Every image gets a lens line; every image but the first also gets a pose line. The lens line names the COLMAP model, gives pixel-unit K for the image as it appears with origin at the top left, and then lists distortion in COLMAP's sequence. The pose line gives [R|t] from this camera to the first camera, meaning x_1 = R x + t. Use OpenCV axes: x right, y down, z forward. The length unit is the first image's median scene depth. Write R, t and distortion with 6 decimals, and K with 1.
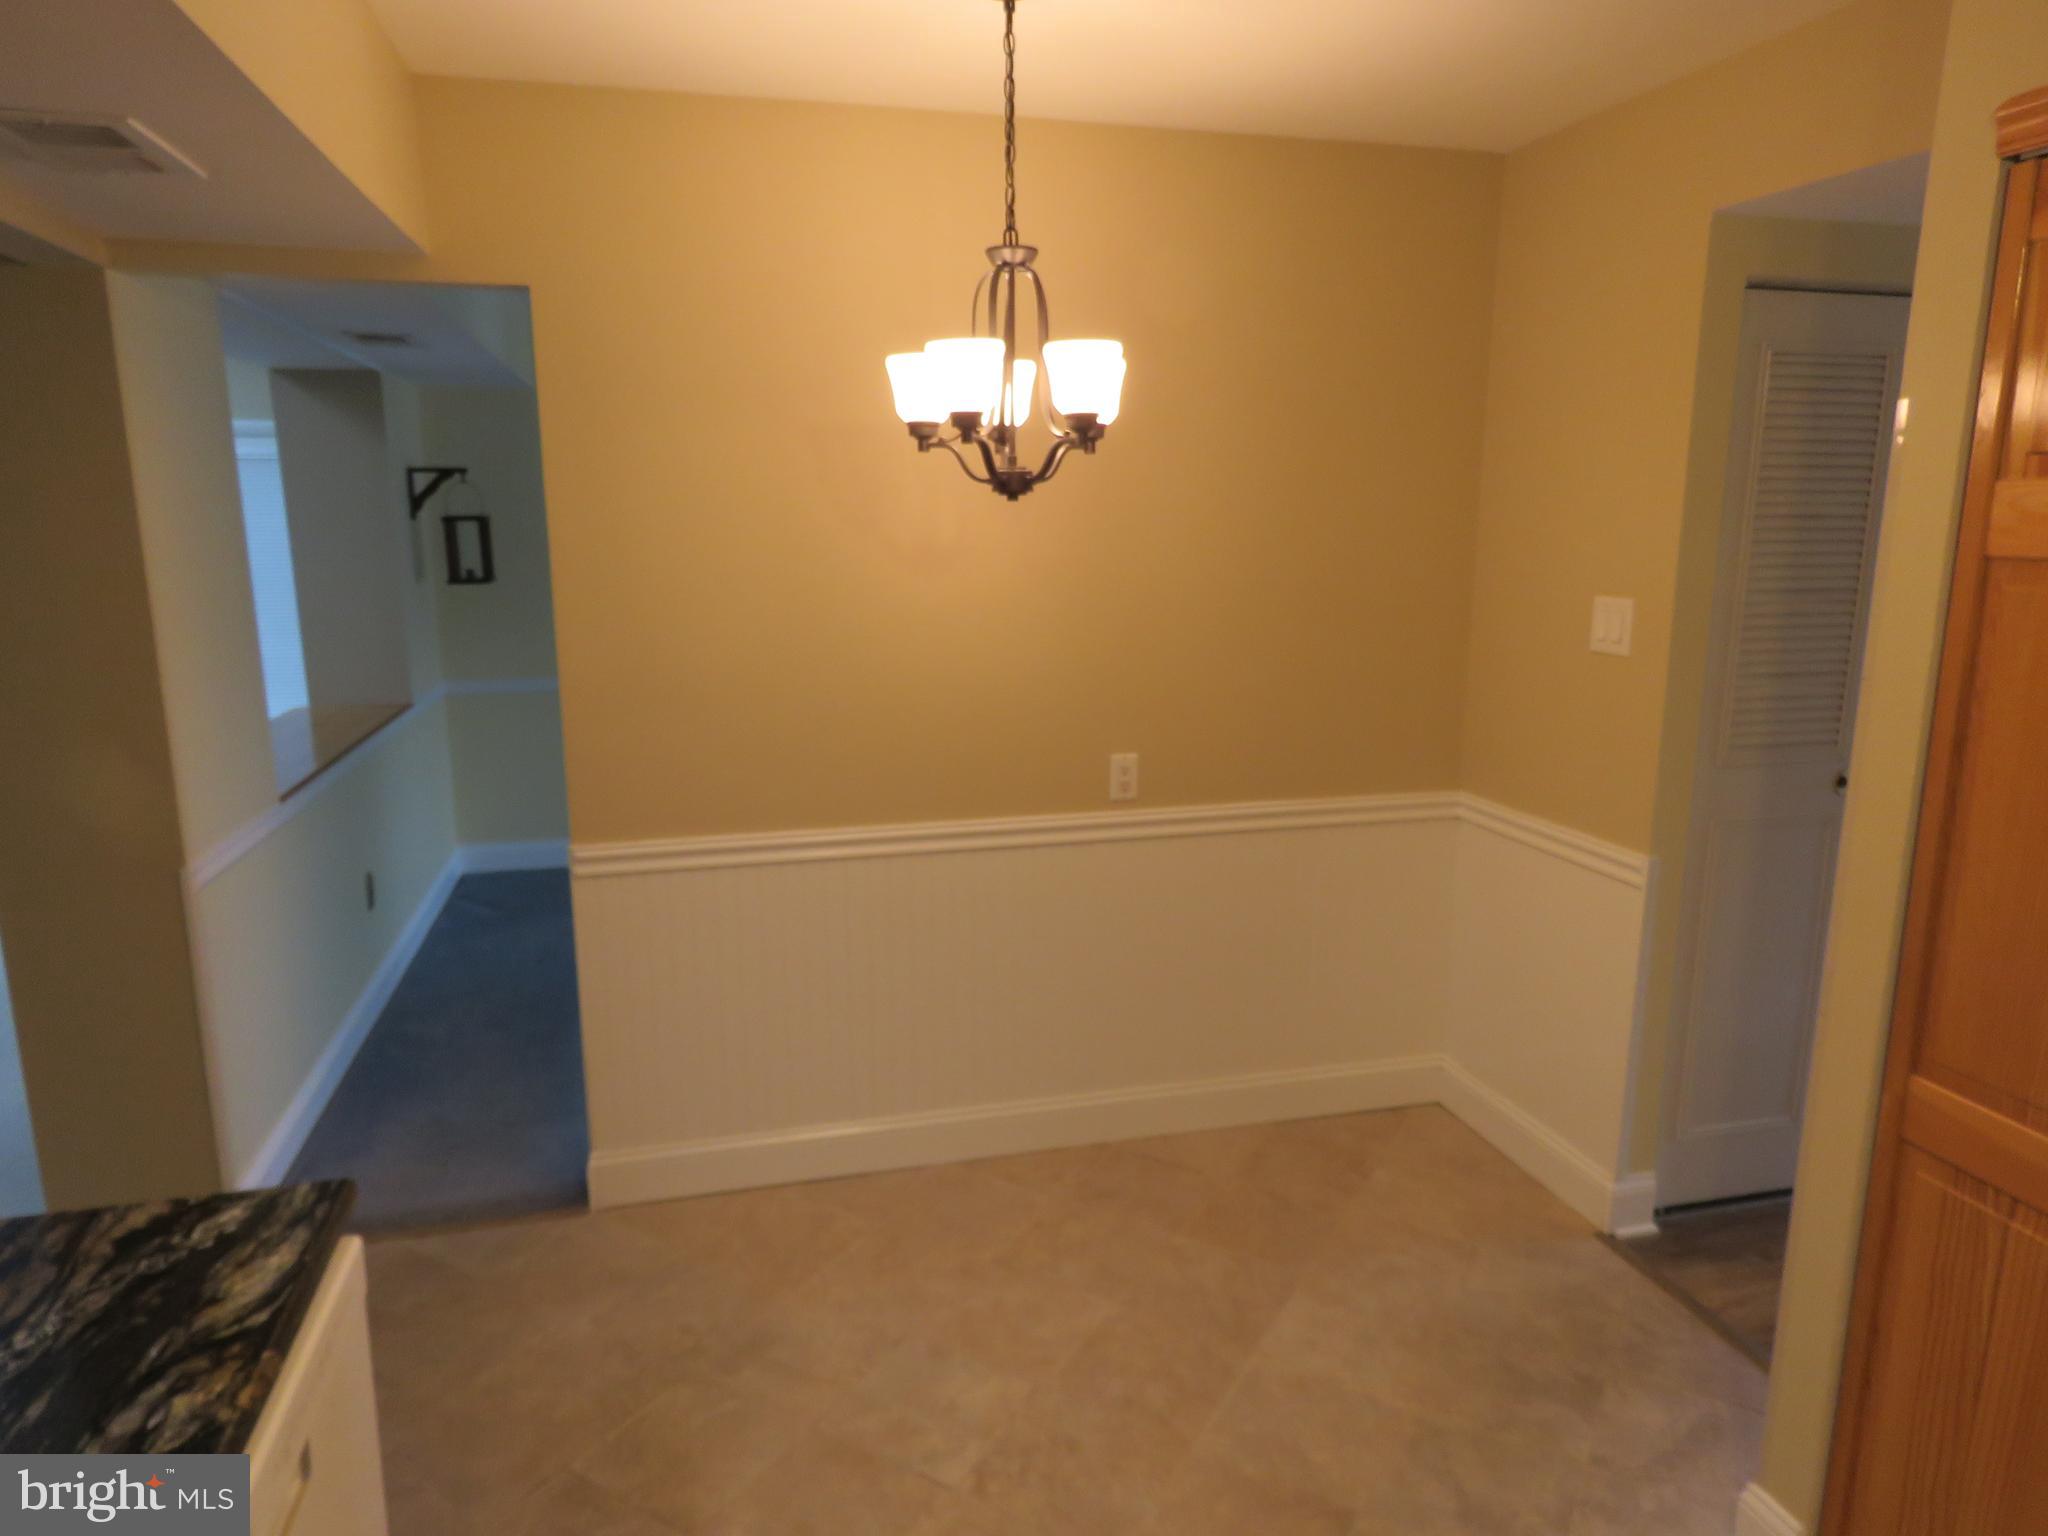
lens RADIAL K [[1311.6, 0, 1024.4], [0, 1311.6, 768.6], [0, 0, 1]] dist [-0.004448, 0.006771]
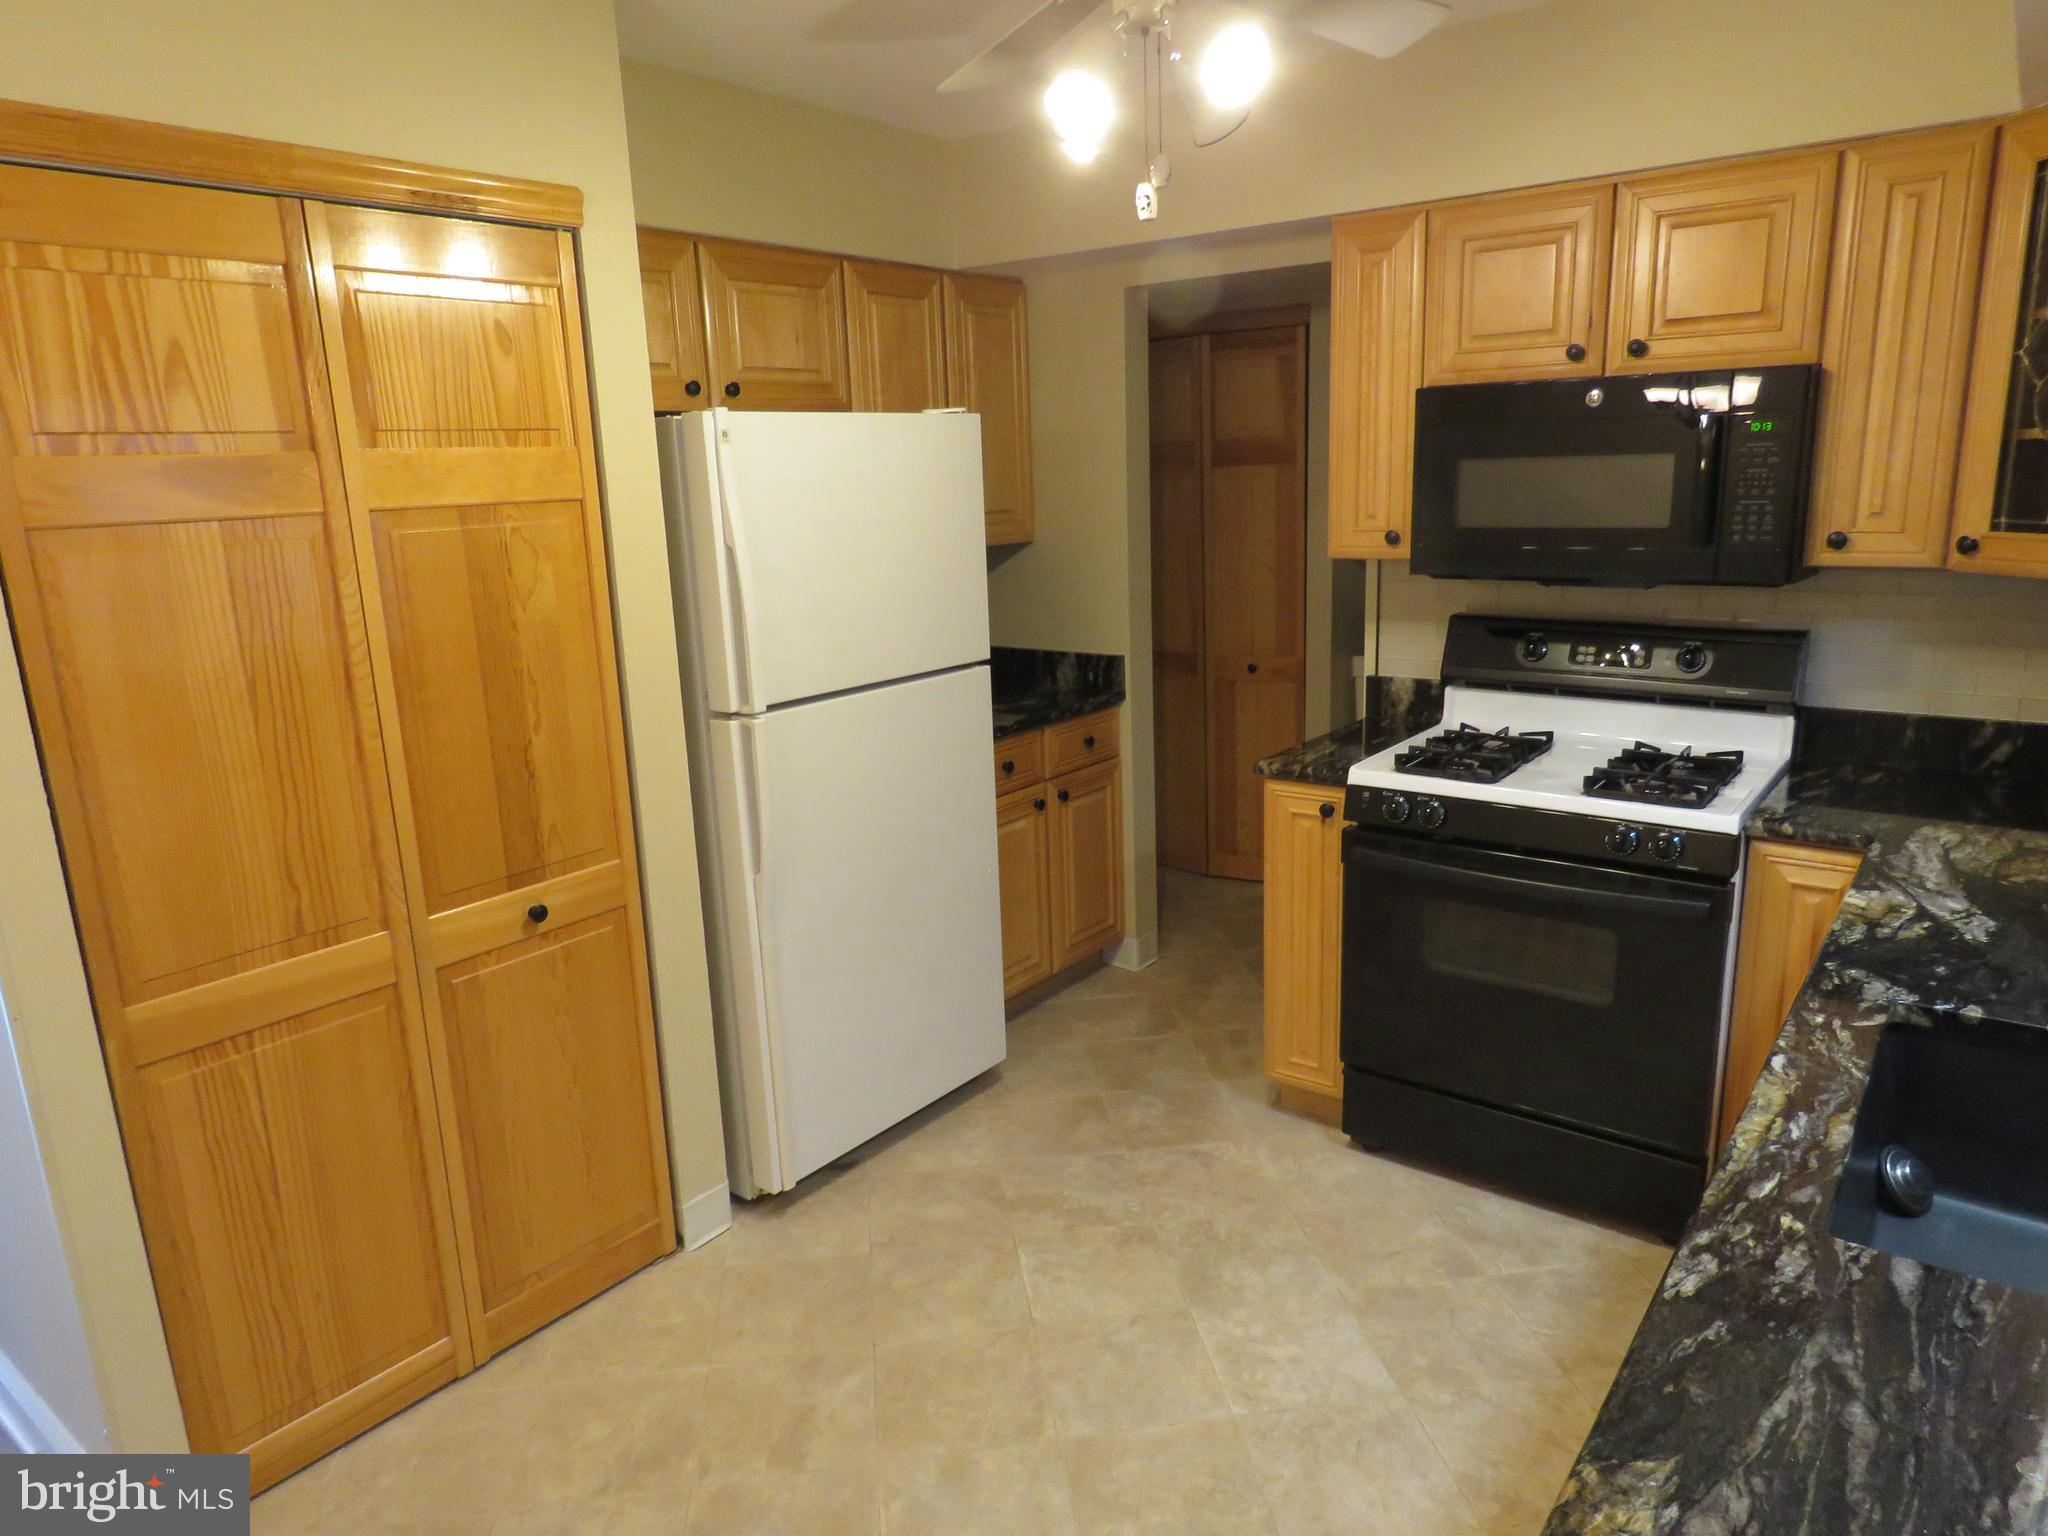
lens RADIAL K [[1311.6, 0, 1026.5], [0, 1311.6, 769.4], [0, 0, 1]] dist [-0.004448, 0.006771]
pose [[-0.614093, -0.159325, 0.772985, -0.791971], [0.193586, 0.919085, 0.343231, -0.237702], [-0.765124, 0.360415, -0.533560, 1.279283]]
